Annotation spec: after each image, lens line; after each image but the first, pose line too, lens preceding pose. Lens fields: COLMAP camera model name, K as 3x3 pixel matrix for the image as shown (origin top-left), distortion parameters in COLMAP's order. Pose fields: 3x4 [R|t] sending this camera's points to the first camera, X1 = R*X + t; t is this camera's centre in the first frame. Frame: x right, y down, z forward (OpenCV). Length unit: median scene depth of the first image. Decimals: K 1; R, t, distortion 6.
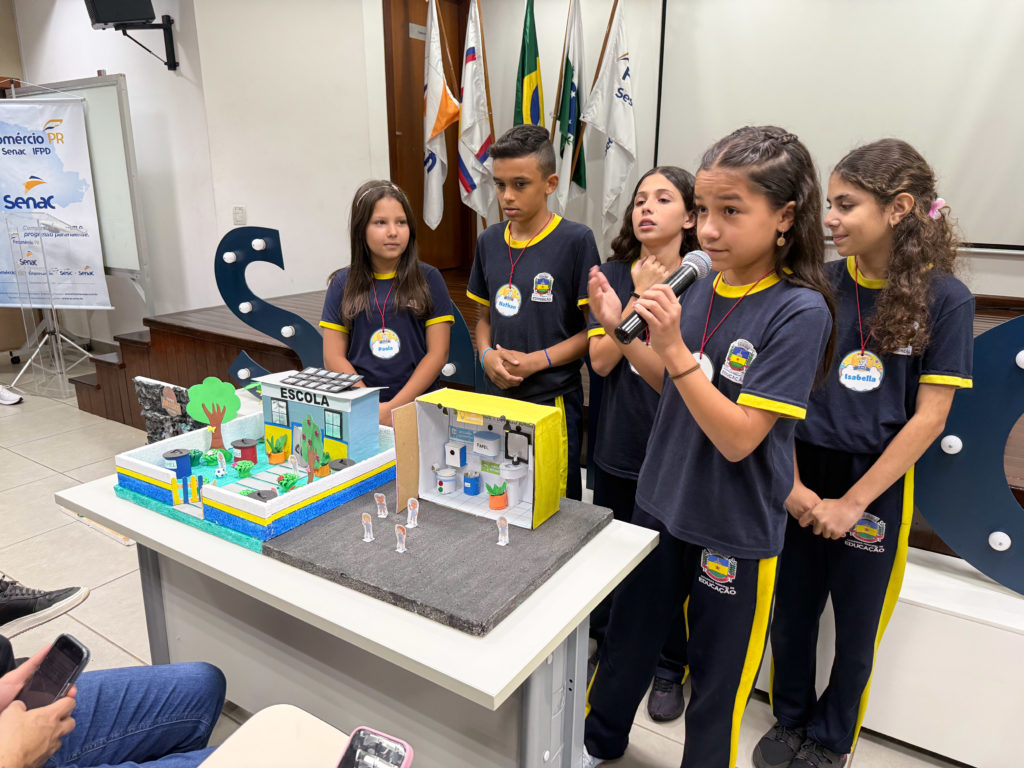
lens RADIAL K [[725.1, 0, 511.5], [0, 725.1, 390.6], [0, 0, 1]] dist [0.036303, -0.059582]
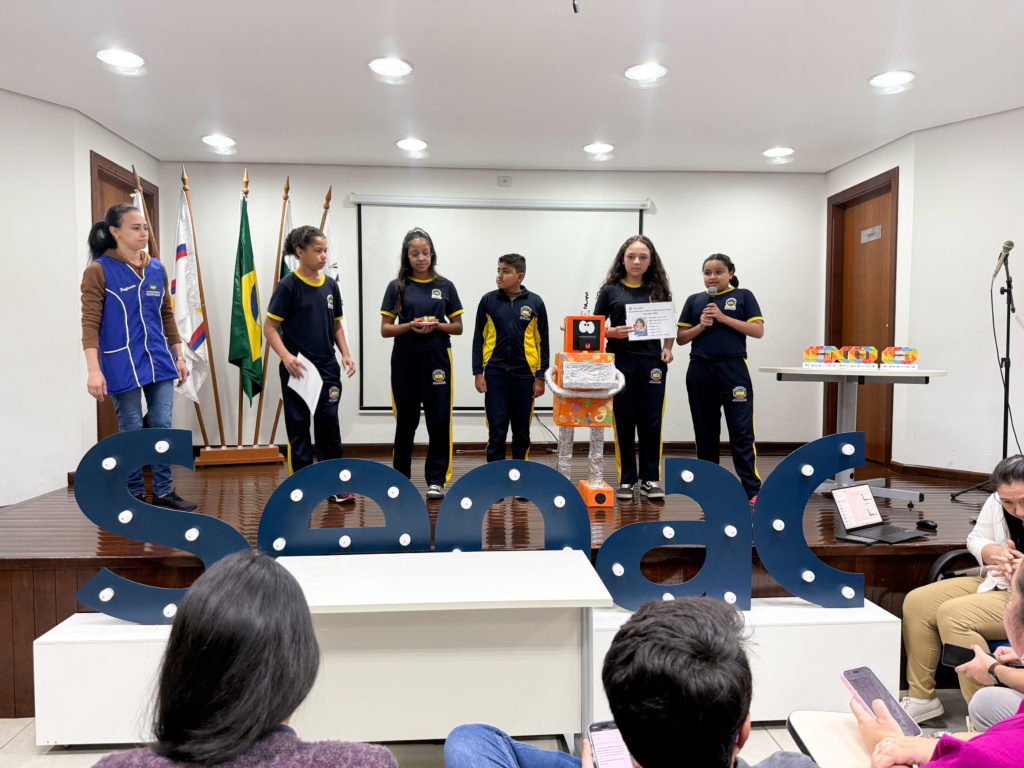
lens RADIAL K [[725.1, 0, 513.1], [0, 725.1, 382.8], [0, 0, 1]] dist [0.036303, -0.059582]
pose [[0.786587, -0.025422, 0.616957, -0.333722], [0.171528, 0.968824, -0.178767, -0.018740], [-0.593178, 0.246441, 0.766425, -0.013902]]
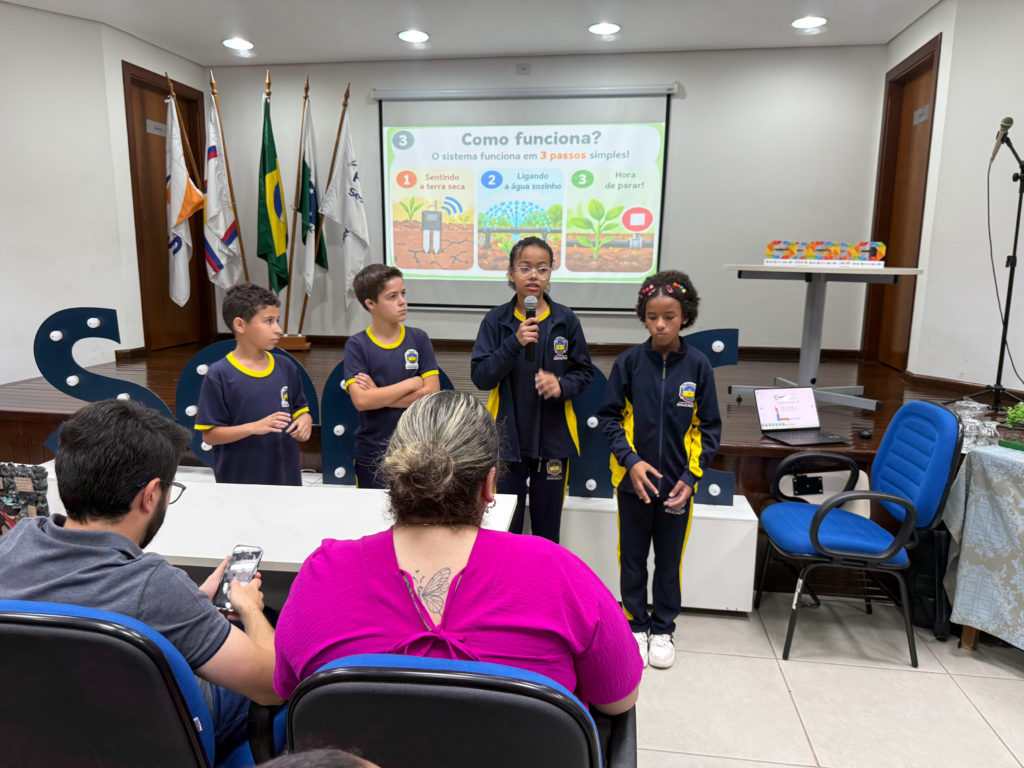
lens RADIAL K [[725.1, 0, 510.4], [0, 725.1, 392.6], [0, 0, 1]] dist [0.036303, -0.059582]
pose [[0.904073, -0.073062, 0.421087, -0.143279], [0.112485, 0.991218, -0.069520, 0.033202], [-0.412310, 0.110217, 0.904352, -0.158330]]
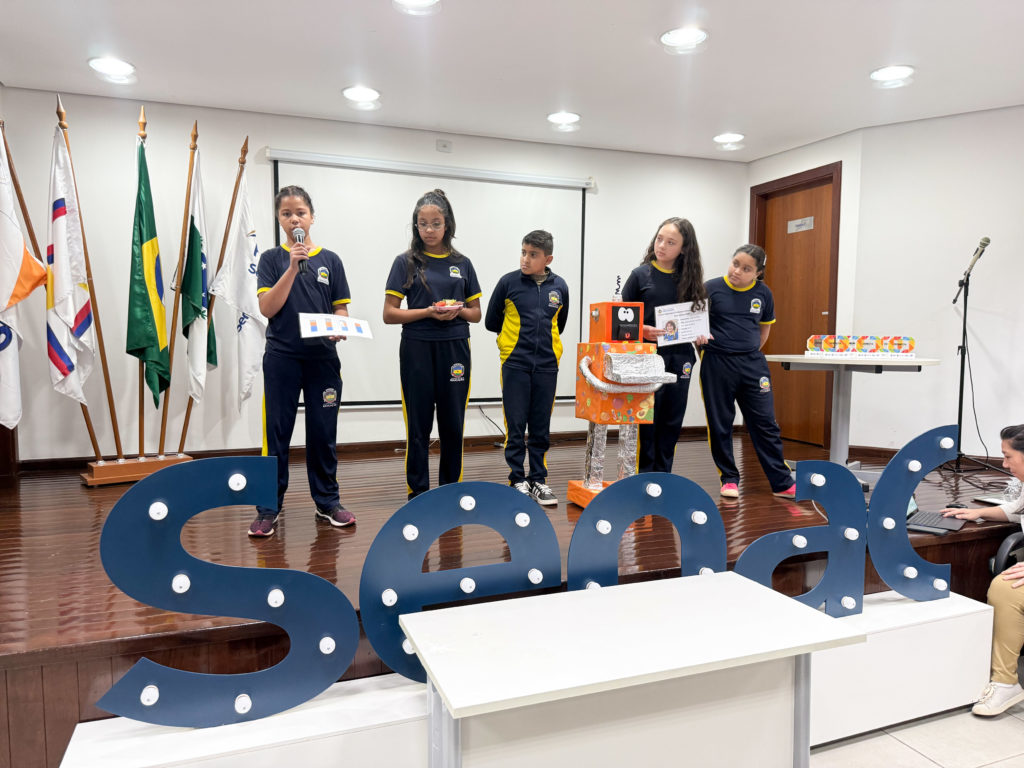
lens RADIAL K [[725.1, 0, 511.3], [0, 725.1, 388.2], [0, 0, 1]] dist [0.036303, -0.059582]
pose [[0.575742, -0.061309, 0.815330, -0.435886], [0.225356, 0.970459, -0.086160, -0.097851], [-0.785962, 0.233345, 0.572550, 0.223293]]
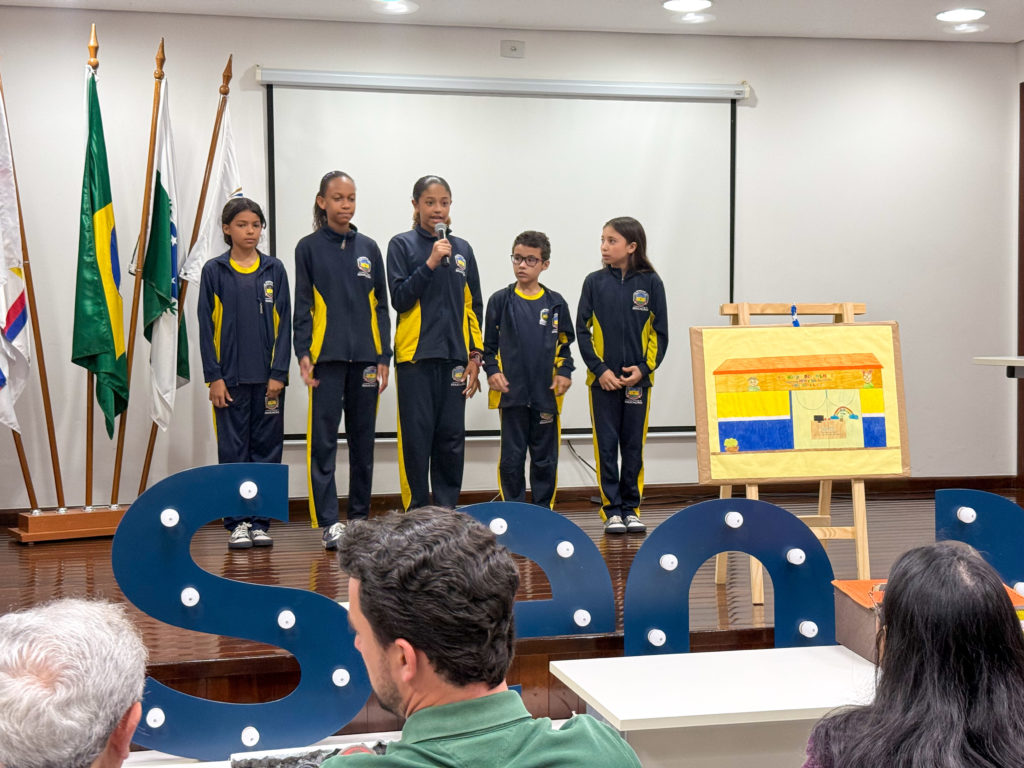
lens RADIAL K [[1440.0, 0, 505.2], [0, 1440.0, 380.6], [0, 0, 1]] dist [0.117685, 0.000000]
pose [[0.680647, -0.034455, 0.731801, -0.653675], [0.213931, 0.964704, -0.153557, -0.028198], [-0.700680, 0.261073, 0.663994, -0.022025]]
